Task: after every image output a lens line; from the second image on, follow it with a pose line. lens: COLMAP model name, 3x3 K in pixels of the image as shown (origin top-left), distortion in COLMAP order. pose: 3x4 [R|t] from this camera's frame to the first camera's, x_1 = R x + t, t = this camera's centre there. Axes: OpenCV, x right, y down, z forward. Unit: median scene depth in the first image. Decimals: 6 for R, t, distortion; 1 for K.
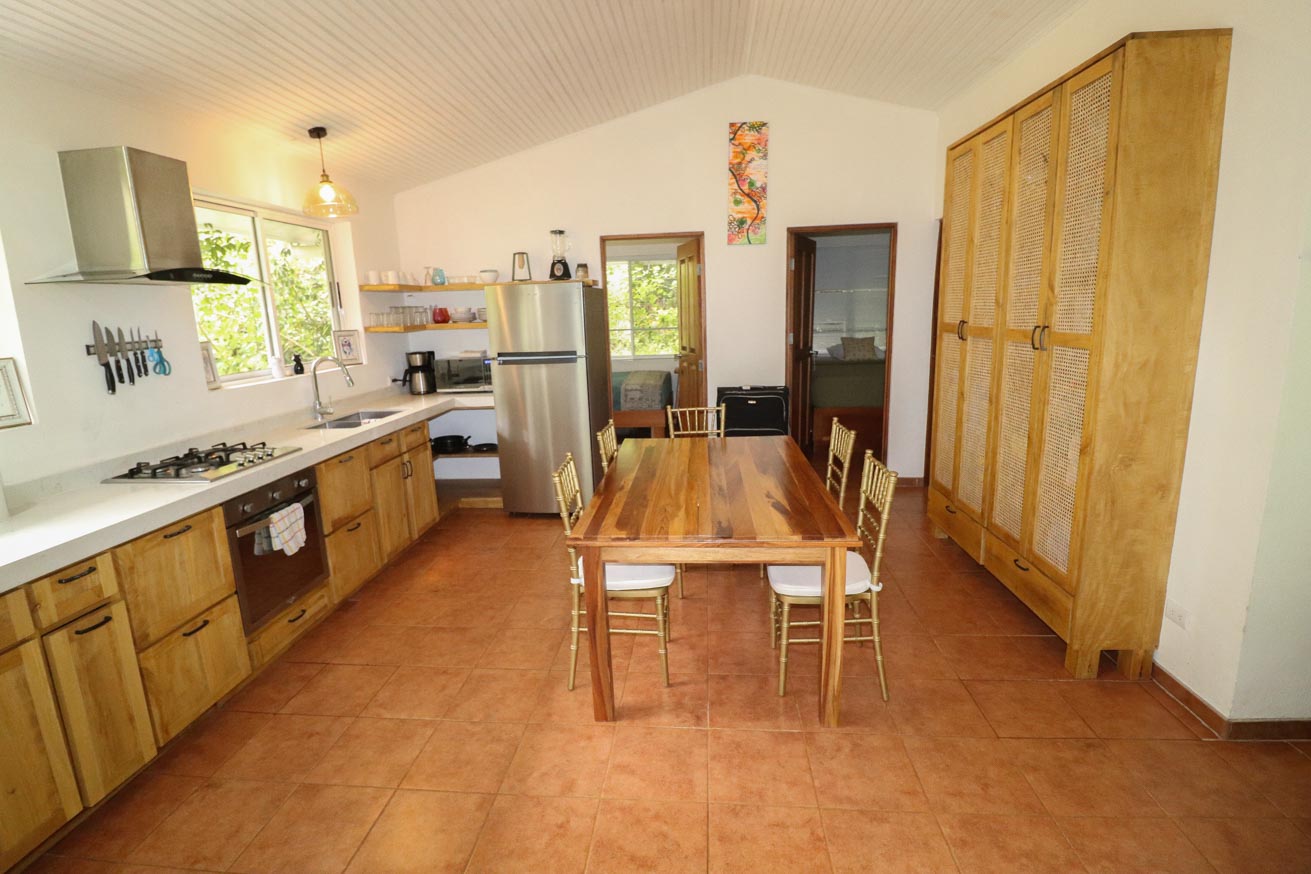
lens RADIAL K [[615.9, 0, 651.5], [0, 615.9, 431.6], [0, 0, 1]] dist [0.000576, -0.005135]
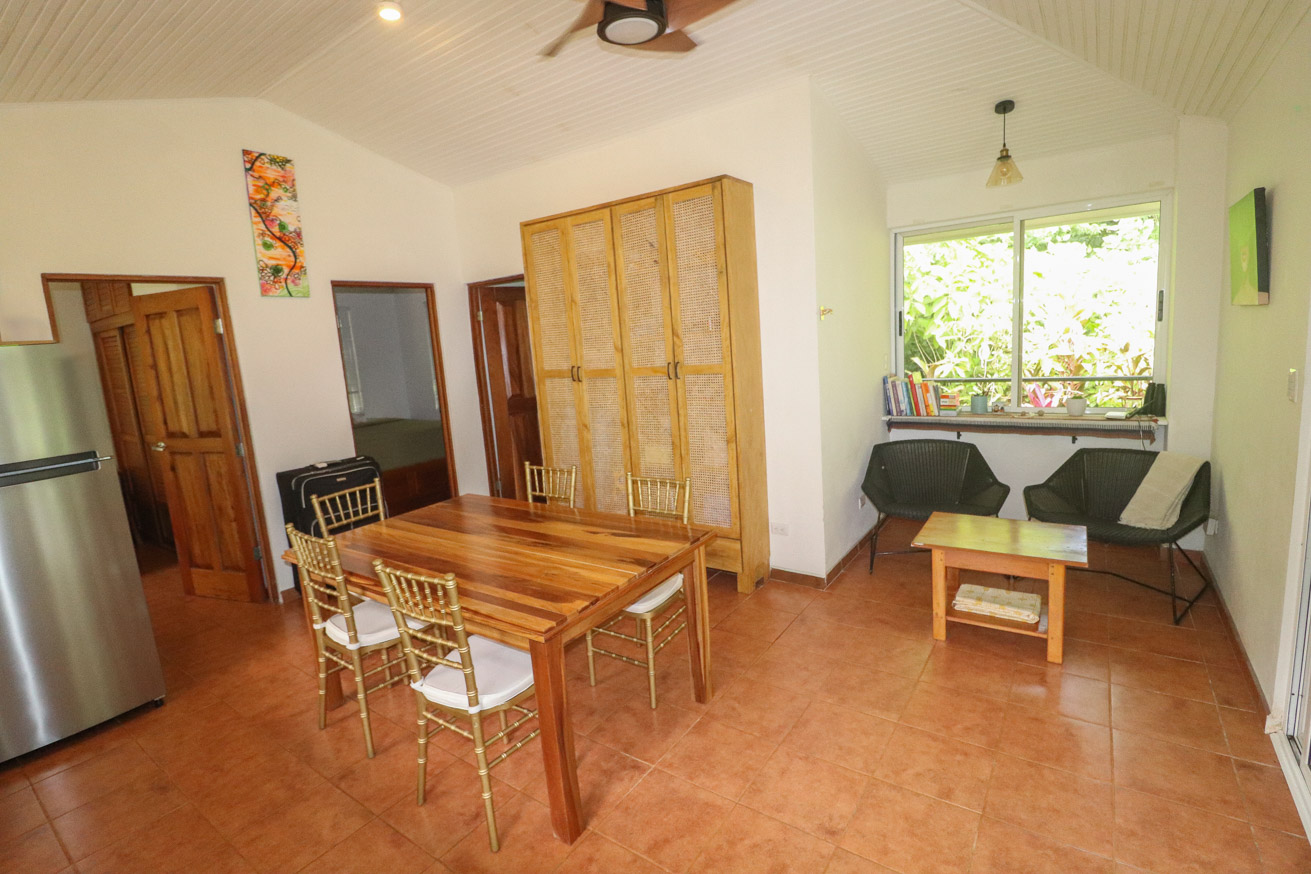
lens RADIAL K [[615.9, 0, 653.2], [0, 615.9, 436.6], [0, 0, 1]] dist [0.000576, -0.005135]
pose [[0.511080, -0.144515, 0.847297, -0.336273], [0.225906, 0.973693, 0.029810, -0.033793], [-0.829315, 0.176174, 0.530282, 0.186701]]
